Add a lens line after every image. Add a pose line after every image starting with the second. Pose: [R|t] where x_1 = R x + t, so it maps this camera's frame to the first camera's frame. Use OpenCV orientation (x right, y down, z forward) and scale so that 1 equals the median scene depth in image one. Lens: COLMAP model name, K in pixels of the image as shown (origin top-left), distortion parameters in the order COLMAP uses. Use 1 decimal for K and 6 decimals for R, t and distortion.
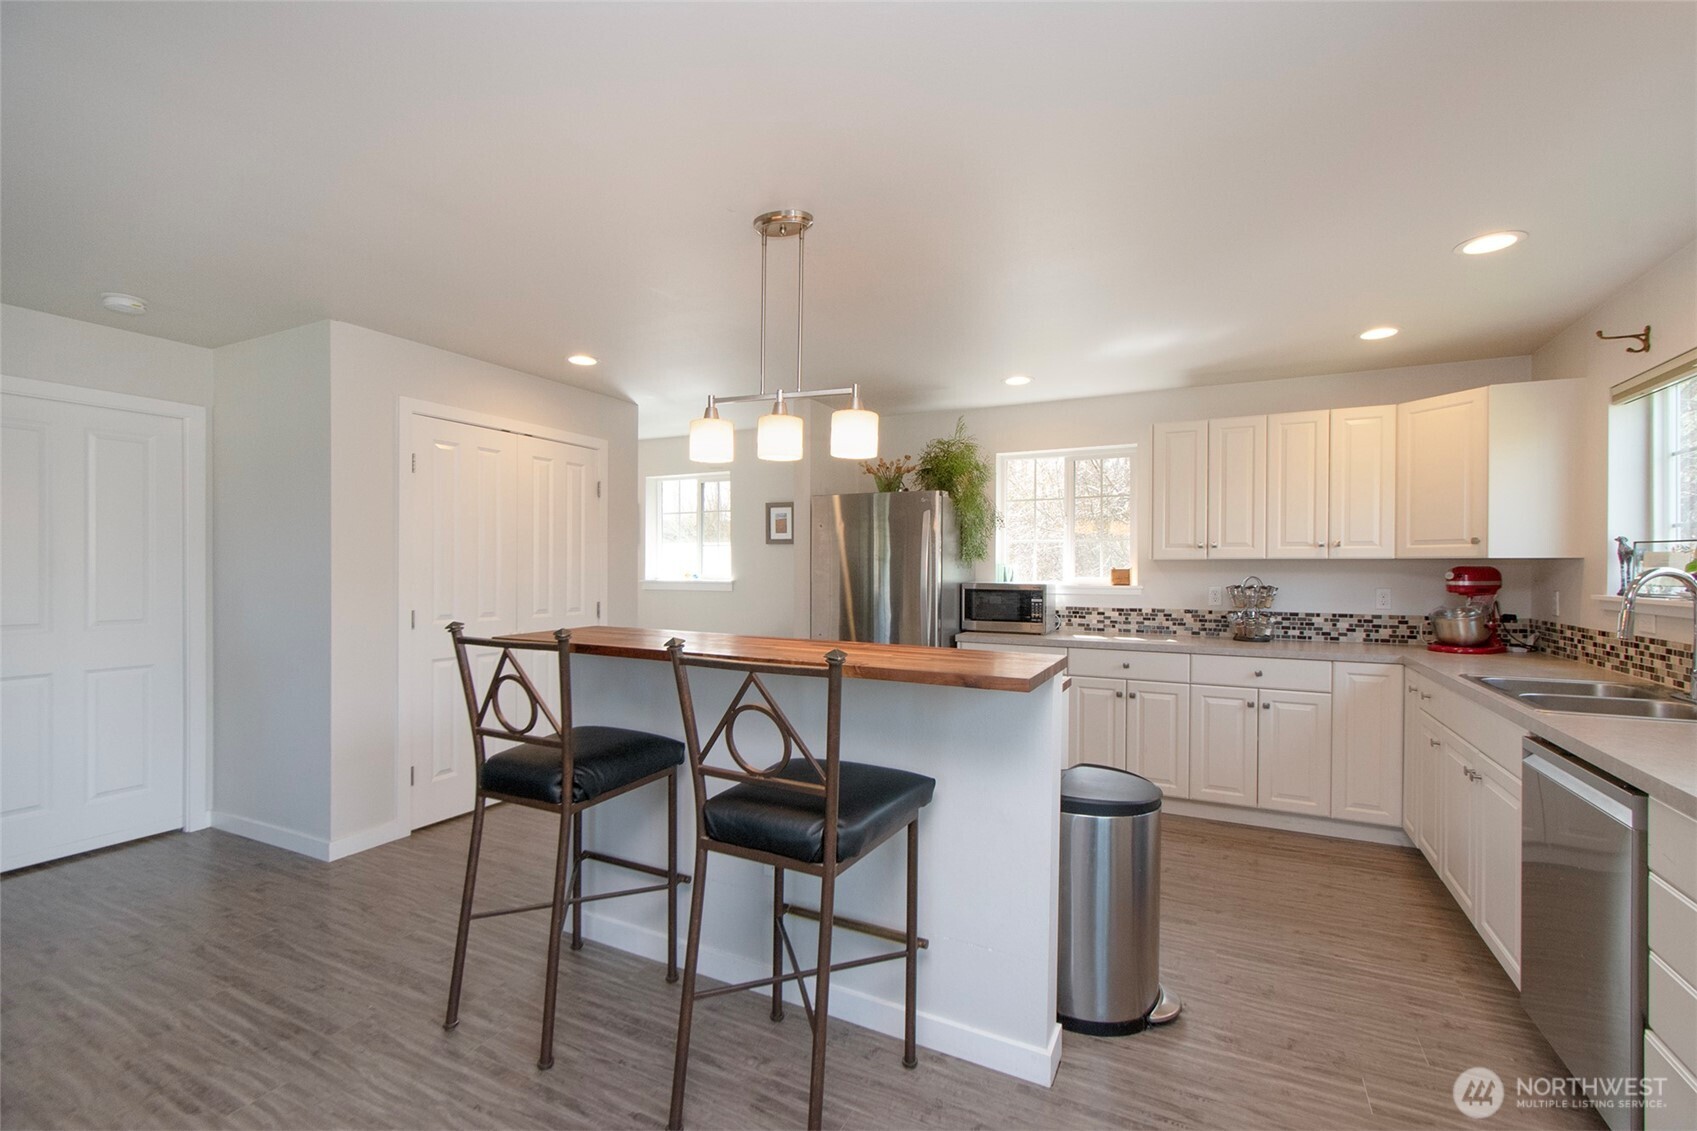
lens RADIAL K [[747.2, 0, 840.8], [0, 747.2, 573.9], [0, 0, 1]] dist [0.012036, -0.009735]
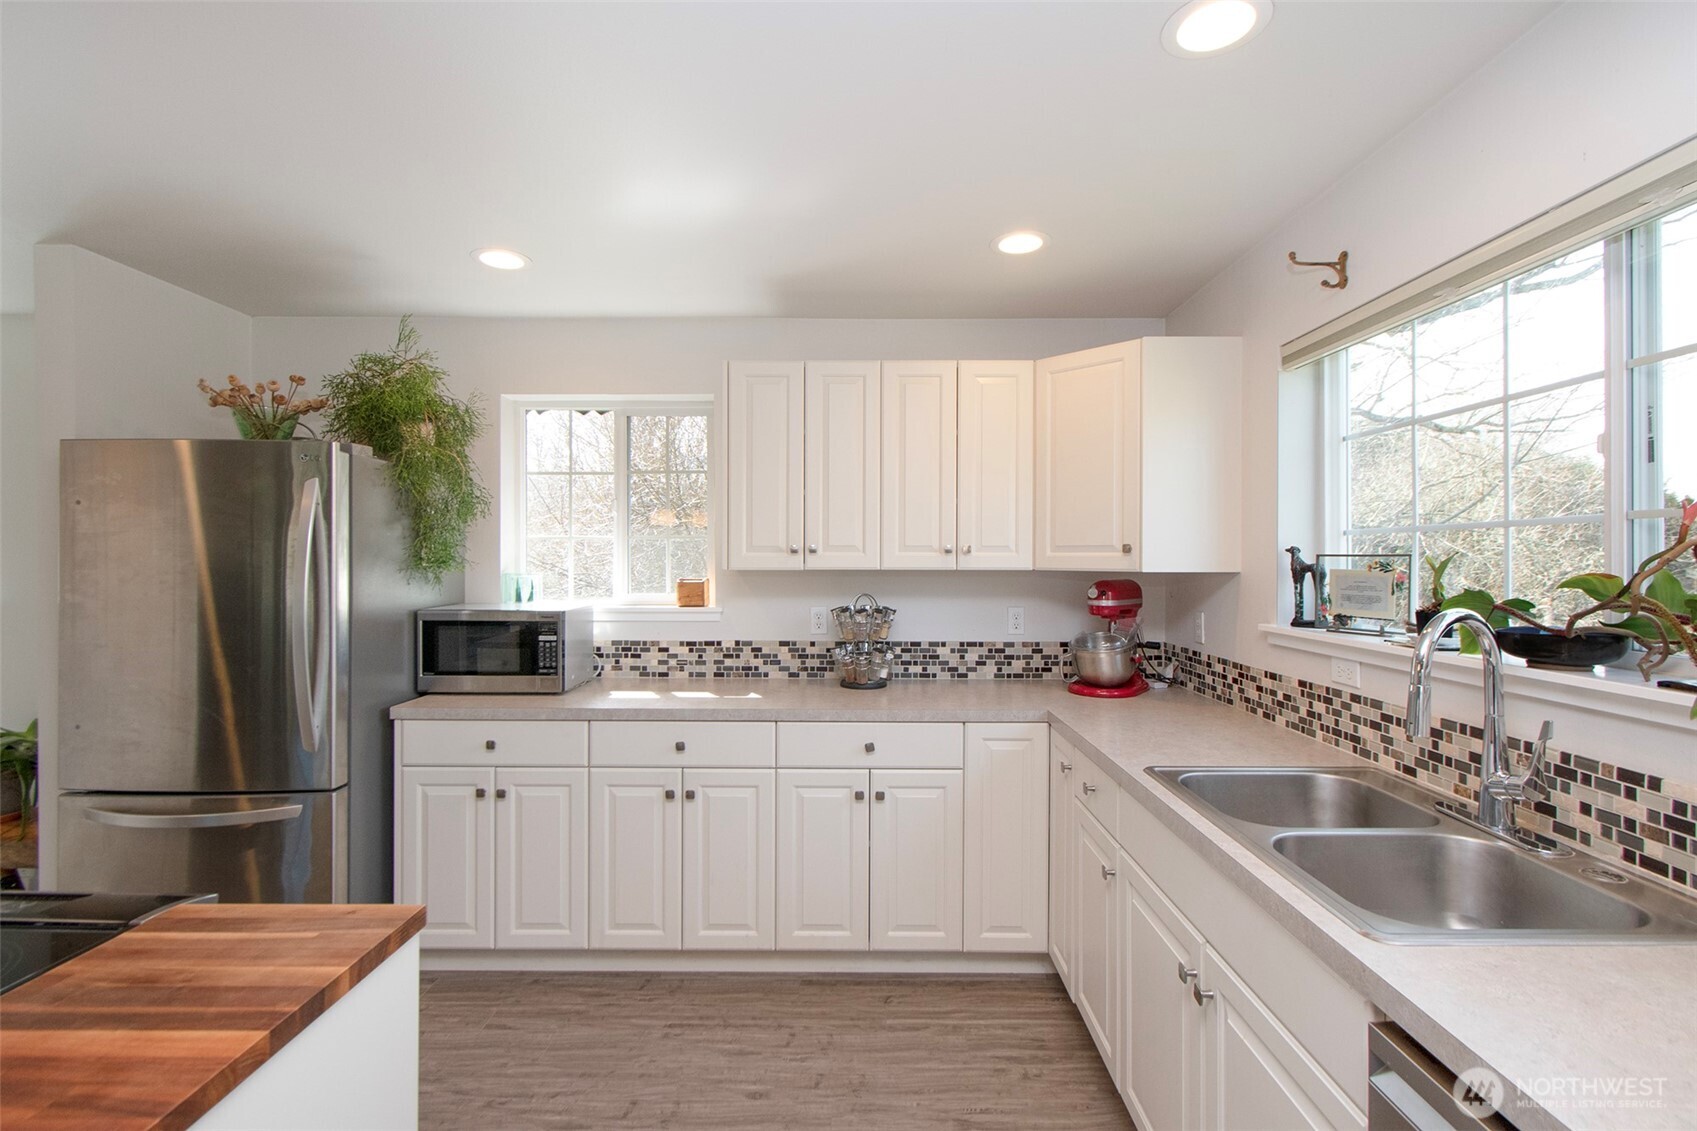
lens RADIAL K [[768.9, 0, 853.7], [0, 768.9, 560.2], [0, 0, 1]] dist [0.001019, -0.000047]
pose [[0.894469, -0.002454, 0.447122, 0.229229], [0.004388, 0.999985, -0.003291, -0.026419], [-0.447108, 0.004906, 0.894467, 0.378370]]
